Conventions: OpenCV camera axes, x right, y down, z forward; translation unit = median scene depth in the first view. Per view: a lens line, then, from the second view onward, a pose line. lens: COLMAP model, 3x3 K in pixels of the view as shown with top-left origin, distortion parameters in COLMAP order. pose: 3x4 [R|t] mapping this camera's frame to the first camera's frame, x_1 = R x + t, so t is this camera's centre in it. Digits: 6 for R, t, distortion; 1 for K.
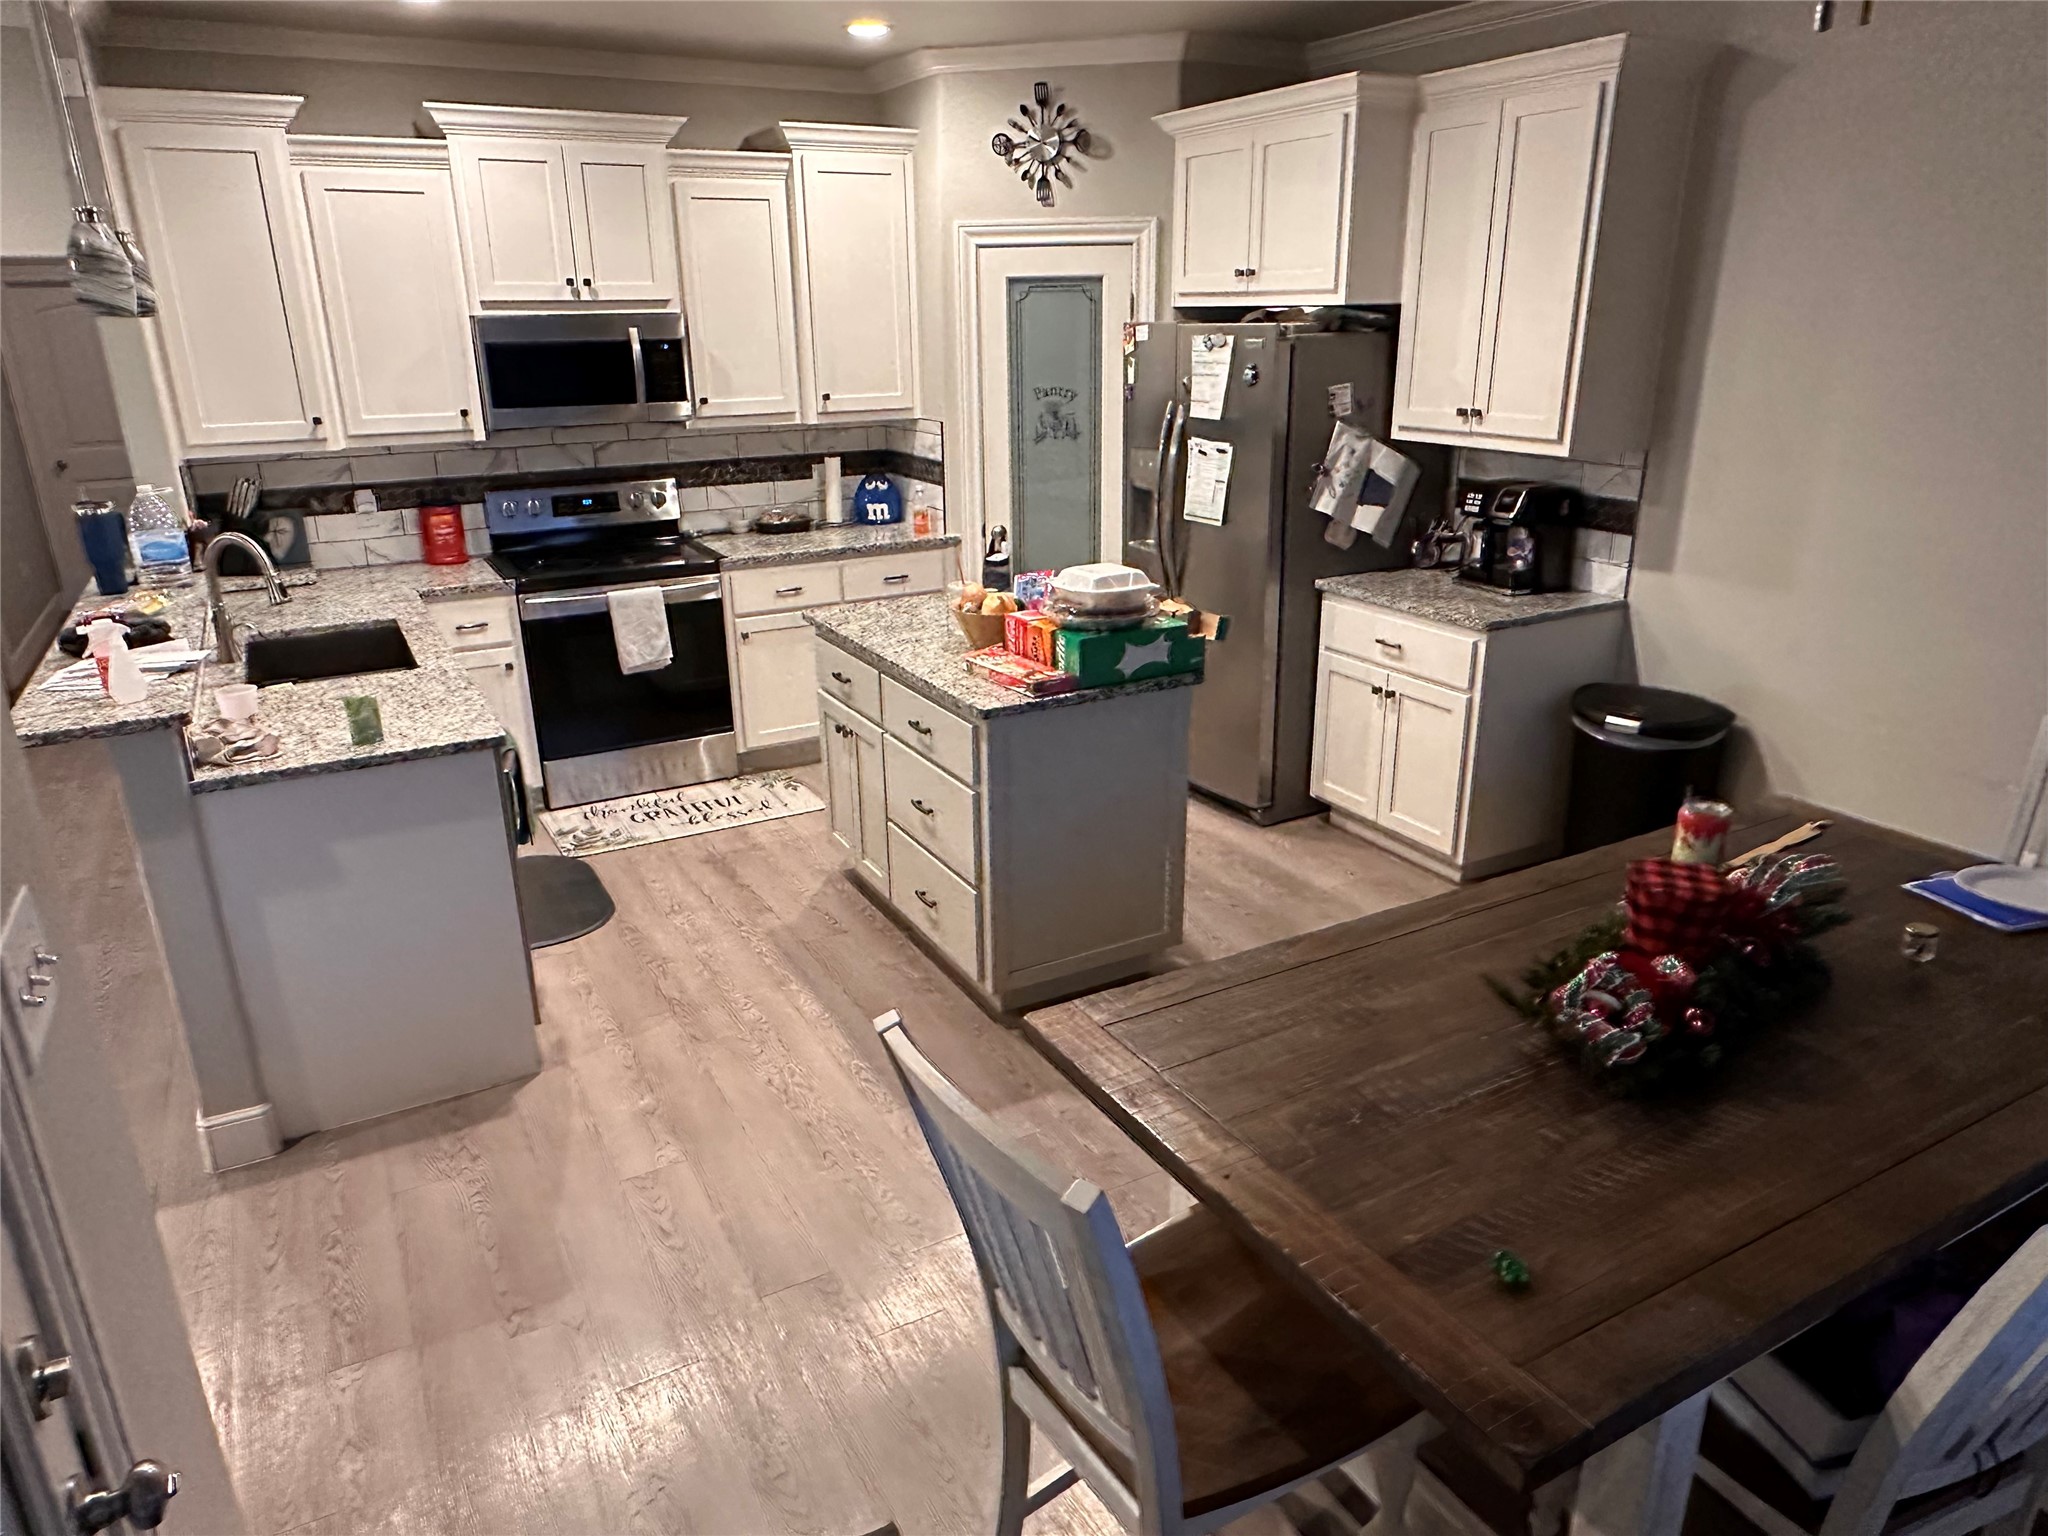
lens RADIAL K [[1335.8, 0, 1024.0], [0, 1335.8, 768.0], [0, 0, 1]] dist [-0.000508, -0.000102]
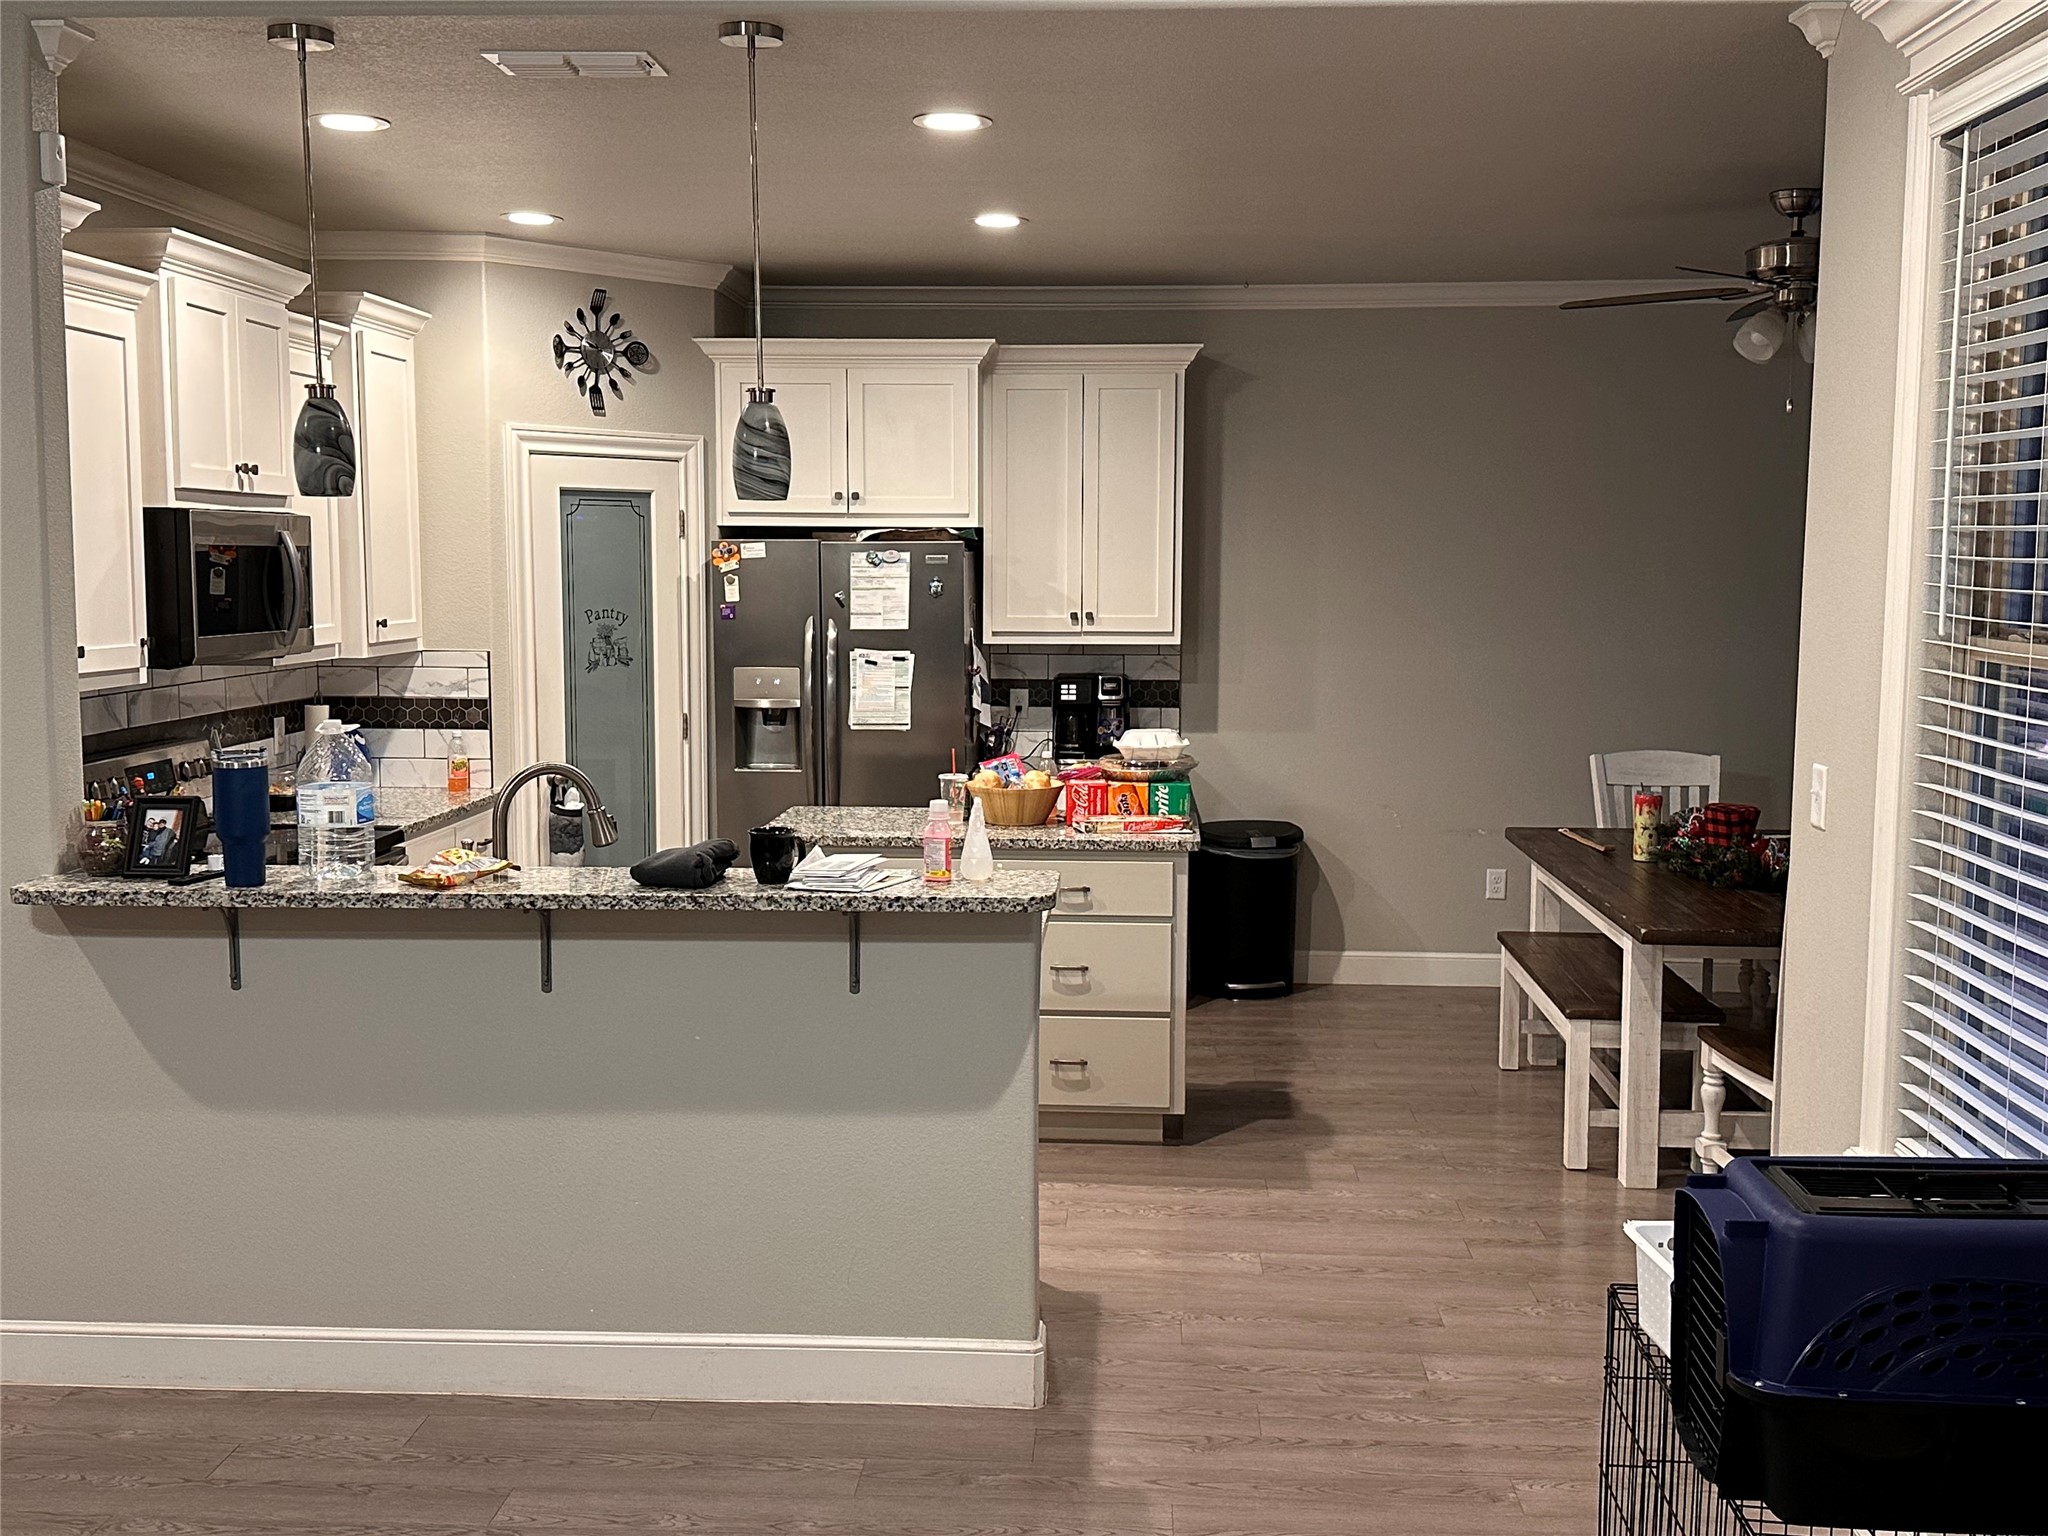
lens RADIAL K [[2052.4, 0, 1032.1], [0, 2052.4, 753.9], [0, 0, 1]] dist [0.144484, -0.008640]
pose [[0.528825, -0.068123, 0.845992, -1.045820], [0.266415, 0.959717, -0.089254, 0.003550], [-0.805833, 0.272585, 0.525672, 0.087387]]
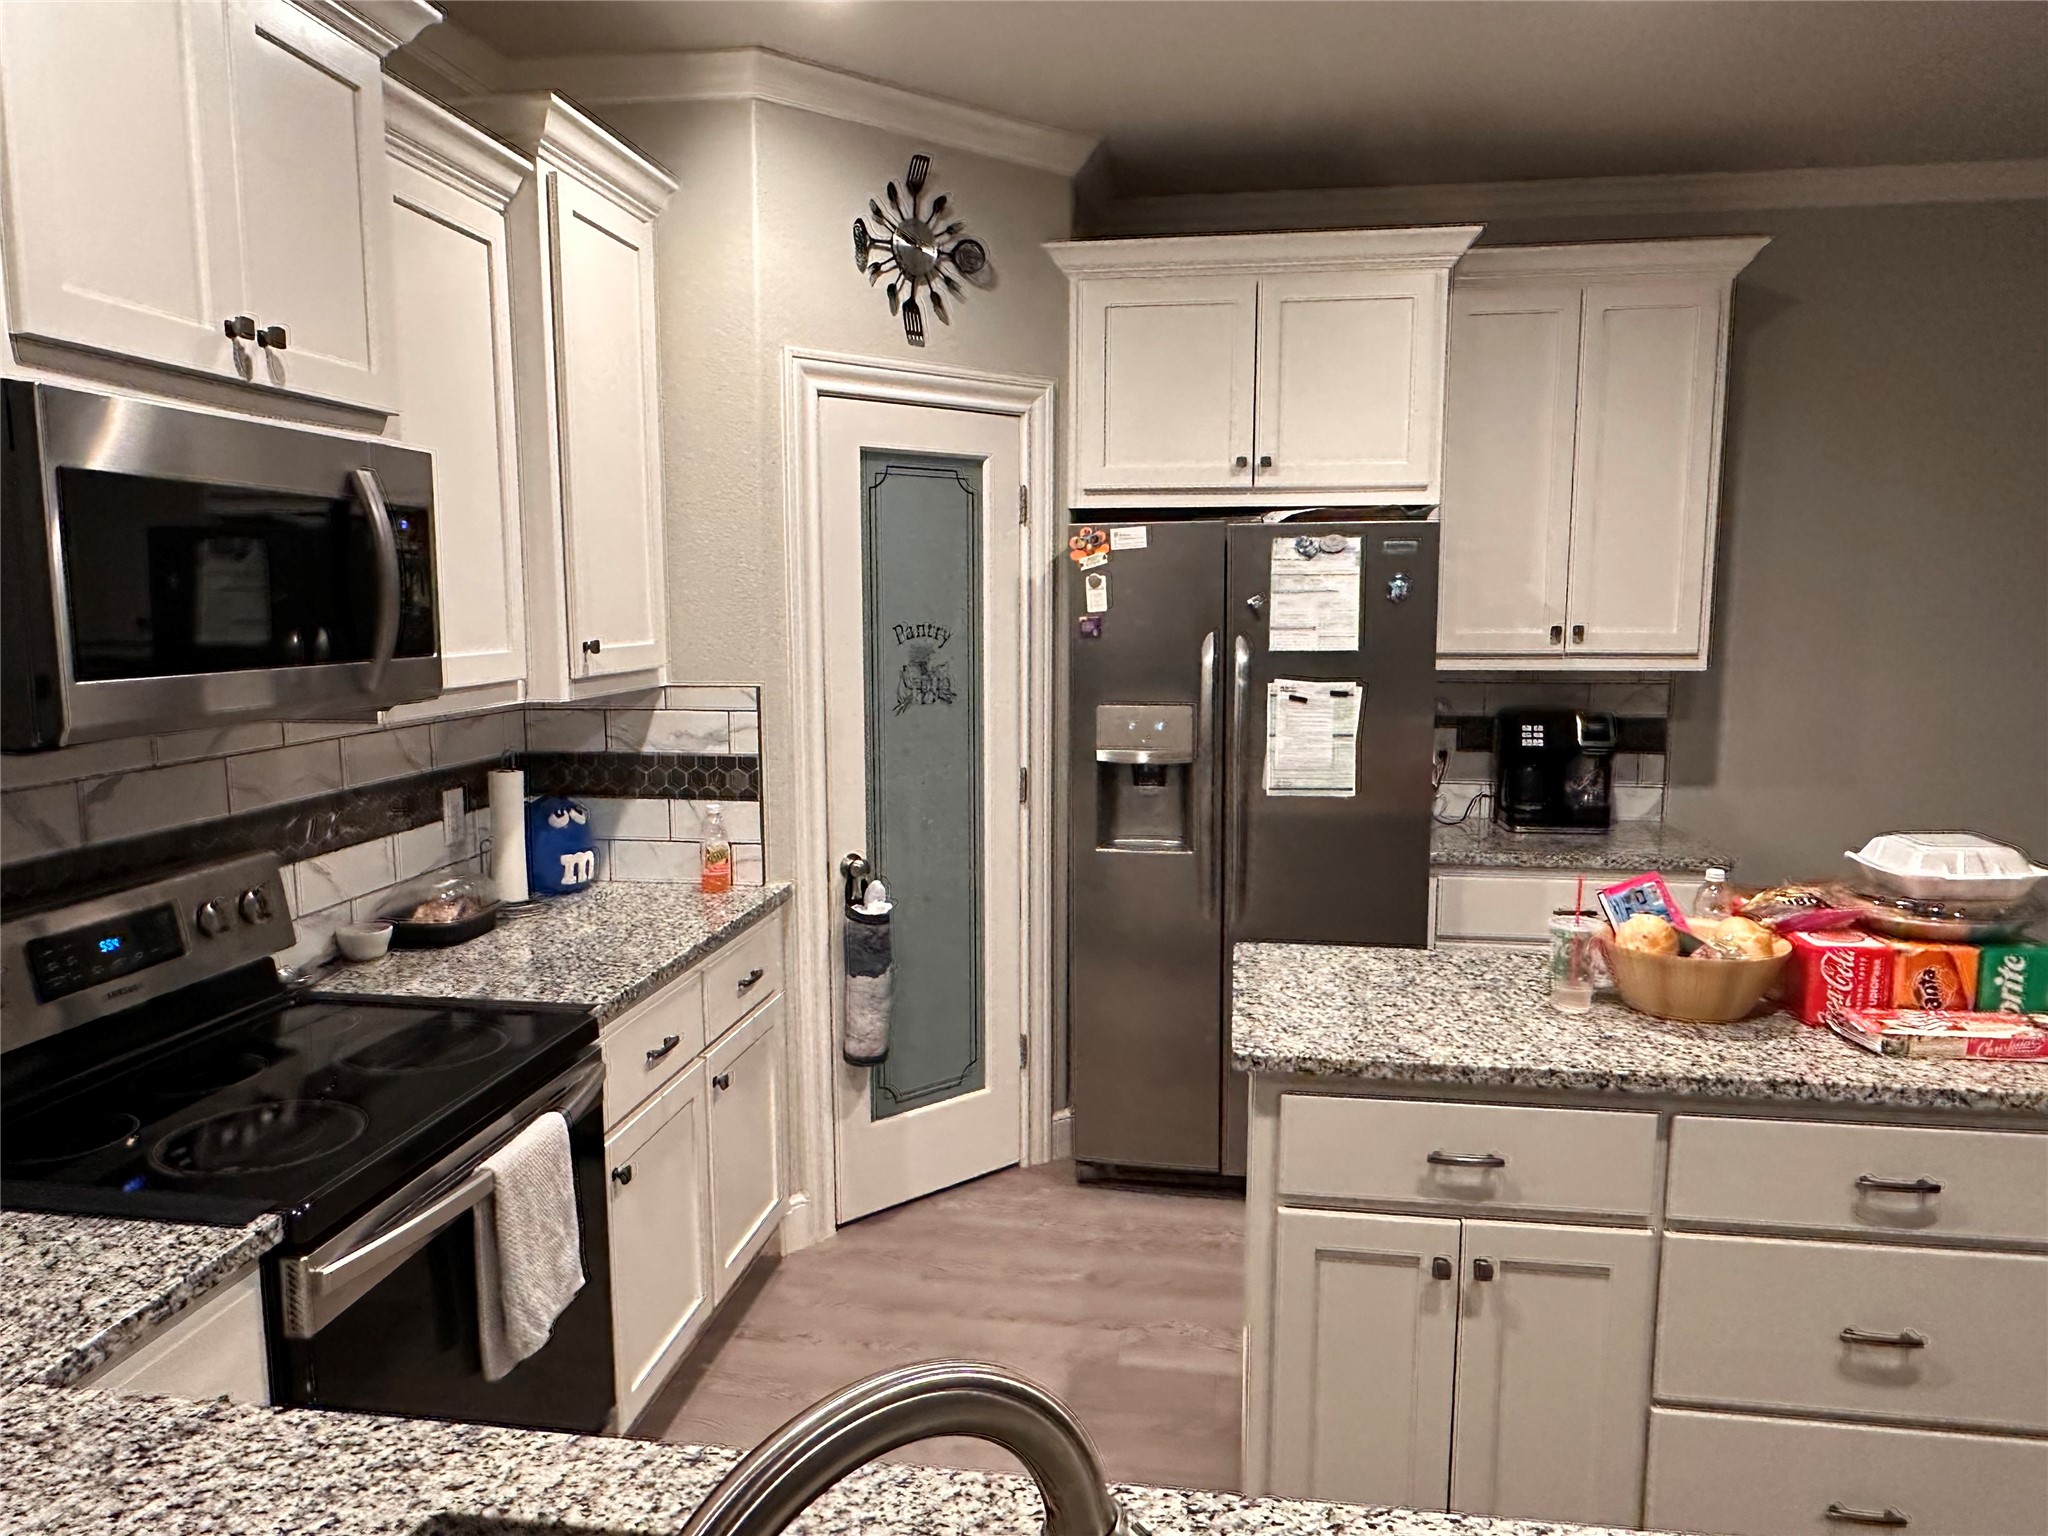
lens RADIAL K [[1391.7, 0, 1024.0], [0, 1391.7, 768.0], [0, 0, 1]] dist [0.004532, -0.000438]
pose [[0.602944, -0.088123, 0.792901, -0.495137], [0.253875, 0.963408, -0.085981, -0.161285], [-0.756310, 0.253140, 0.603254, 0.624077]]
